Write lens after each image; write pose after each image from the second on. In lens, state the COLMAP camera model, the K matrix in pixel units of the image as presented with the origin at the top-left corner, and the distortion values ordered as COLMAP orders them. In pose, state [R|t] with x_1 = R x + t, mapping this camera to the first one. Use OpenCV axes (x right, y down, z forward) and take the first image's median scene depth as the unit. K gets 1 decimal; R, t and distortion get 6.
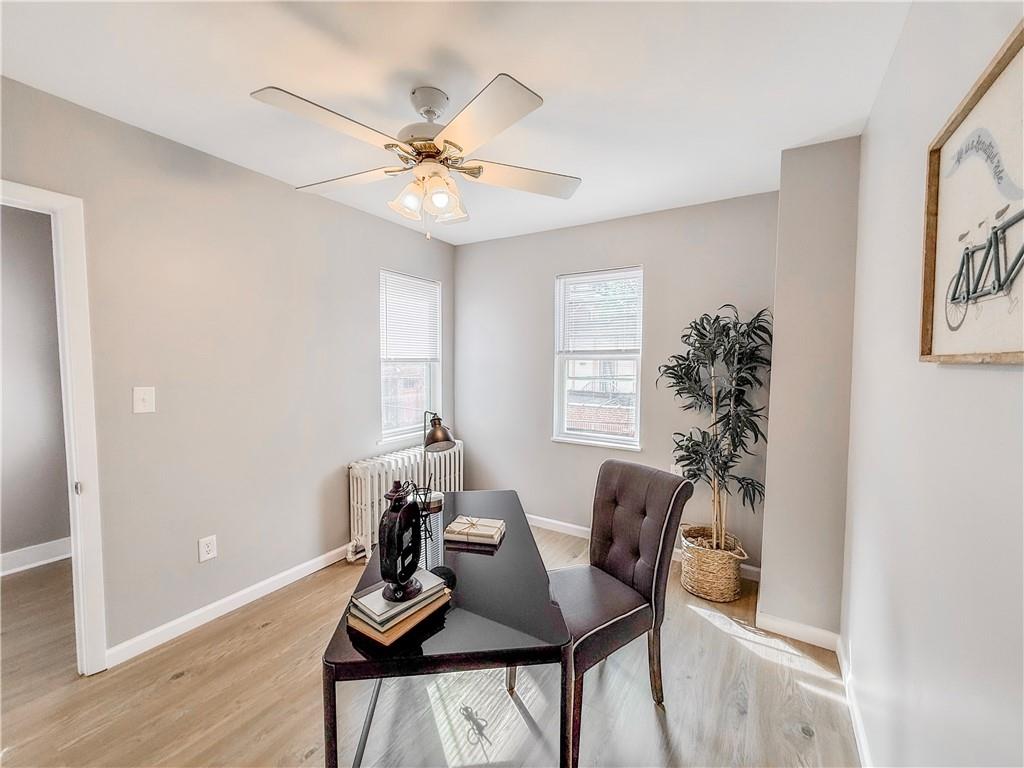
lens RADIAL K [[409.2, 0, 512.1], [0, 409.2, 382.8], [0, 0, 1]] dist [-0.000317, 0.000562]
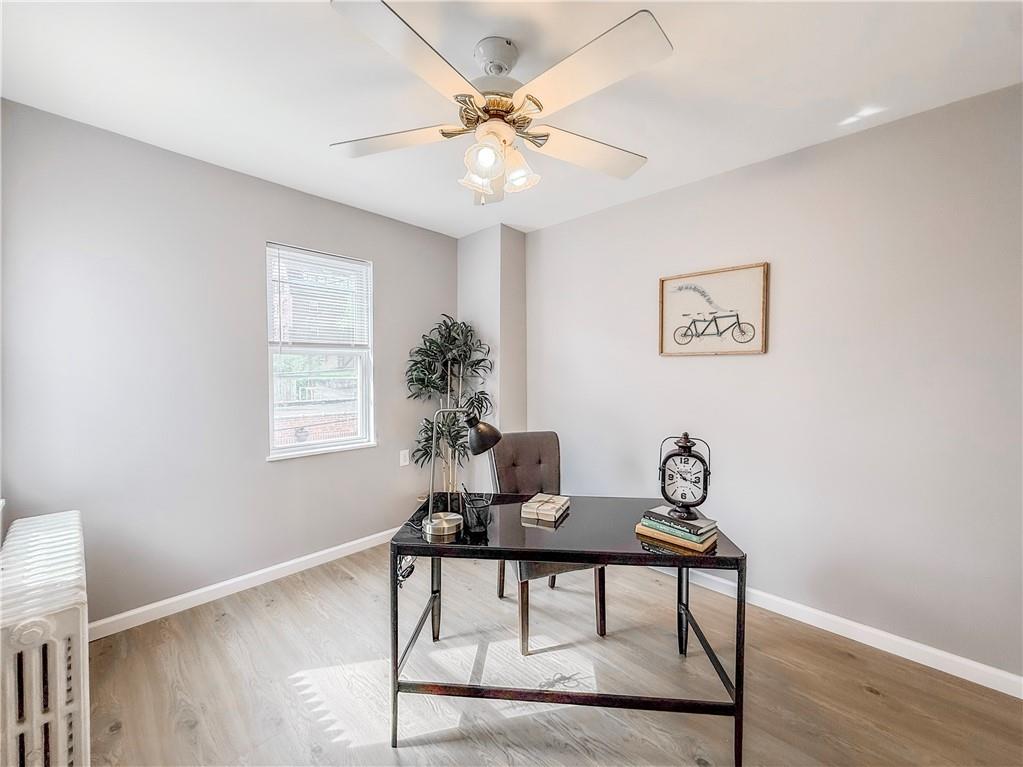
lens RADIAL K [[408.8, 0, 511.6], [0, 408.8, 382.3], [0, 0, 1]] dist [-0.000317, 0.000562]
pose [[0.192128, -0.042541, 0.980447, -1.104712], [0.053985, 0.998005, 0.032724, -0.007323], [-0.979884, 0.046642, 0.194041, 0.840627]]
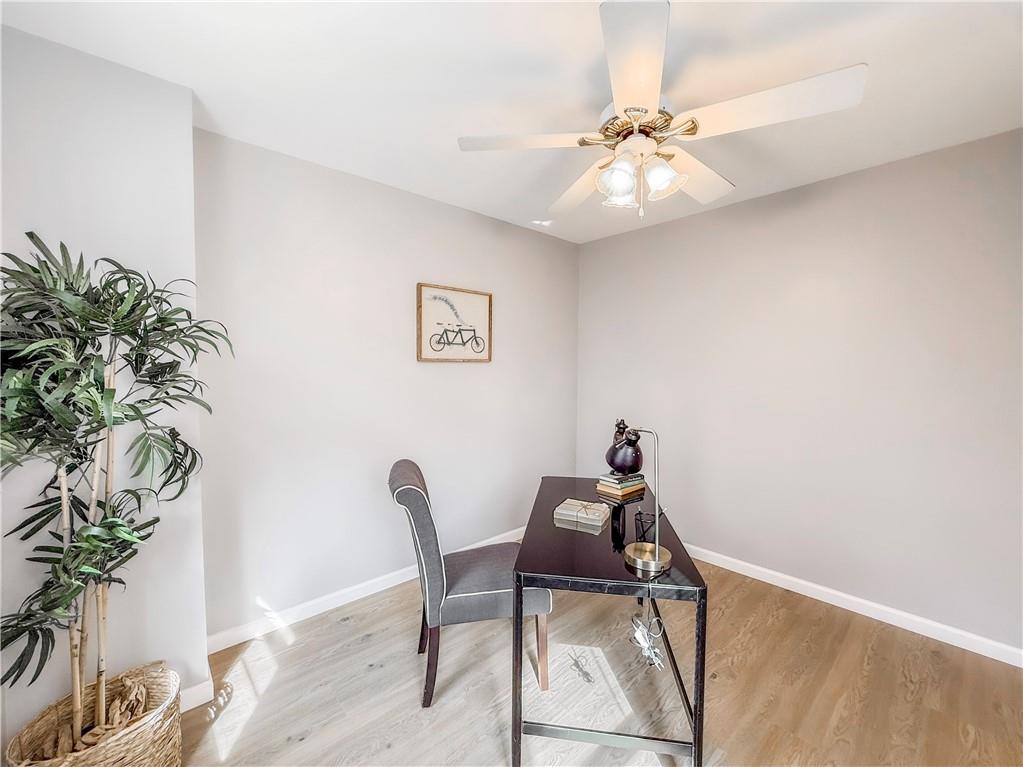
lens RADIAL K [[415.7, 0, 511.5], [0, 415.7, 383.5], [0, 0, 1]] dist [0.001388, -0.000031]
pose [[-0.962122, -0.017666, 0.272047, -0.201274], [0.009098, 0.995262, 0.096805, -0.093841], [-0.272468, 0.095613, -0.957402, 2.034565]]
